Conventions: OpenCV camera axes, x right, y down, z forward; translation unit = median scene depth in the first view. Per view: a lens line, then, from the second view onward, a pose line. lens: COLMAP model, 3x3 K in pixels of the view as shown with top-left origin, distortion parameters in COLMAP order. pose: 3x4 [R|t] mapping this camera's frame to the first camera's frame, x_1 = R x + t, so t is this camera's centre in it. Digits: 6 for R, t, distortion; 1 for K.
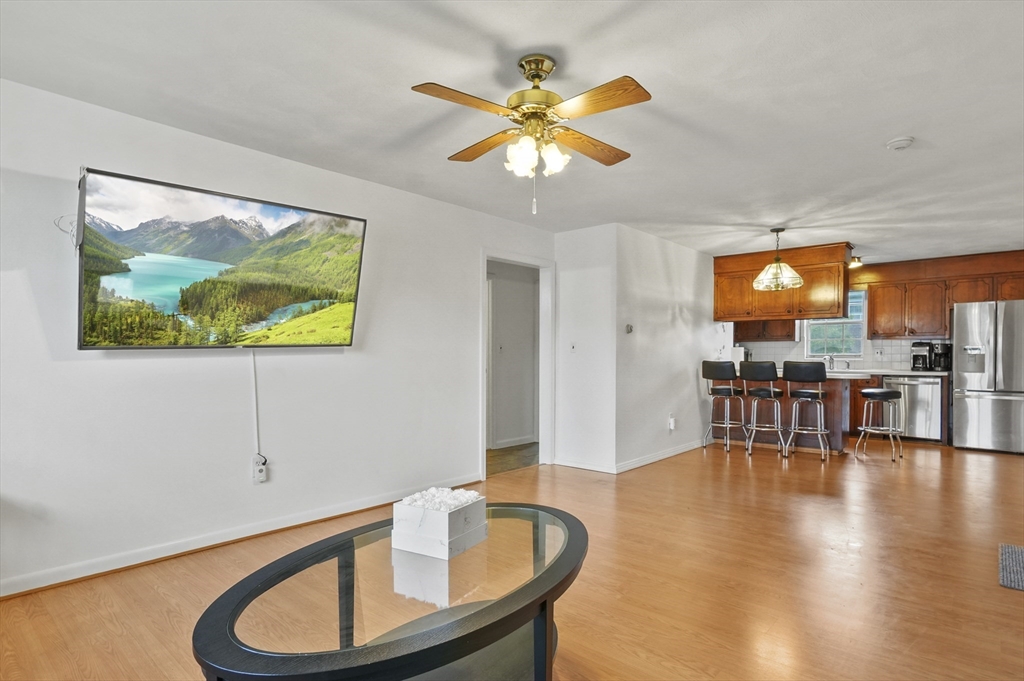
lens RADIAL K [[548.3, 0, 521.9], [0, 548.3, 362.2], [0, 0, 1]] dist [0.002452, 0.002221]
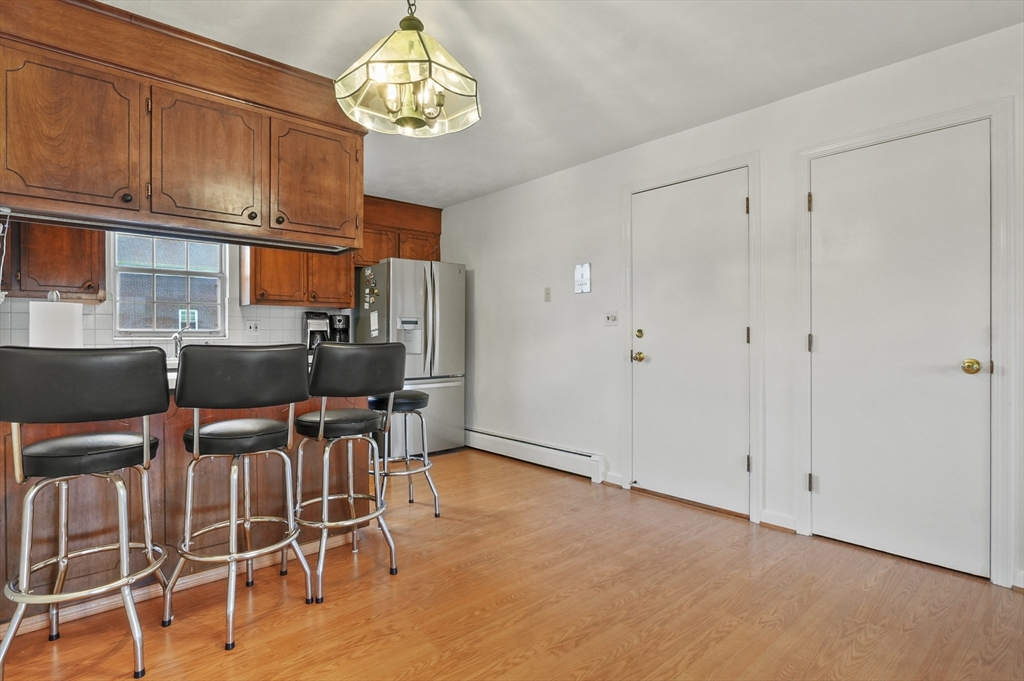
lens RADIAL K [[522.2, 0, 512.0], [0, 522.2, 340.5], [0, 0, 1]] dist [-0.024795, 0.010190]
pose [[0.135599, -0.011388, 0.990698, 0.141379], [0.016338, 0.999824, 0.009256, -0.003932], [-0.990629, 0.014931, 0.135761, 0.751808]]
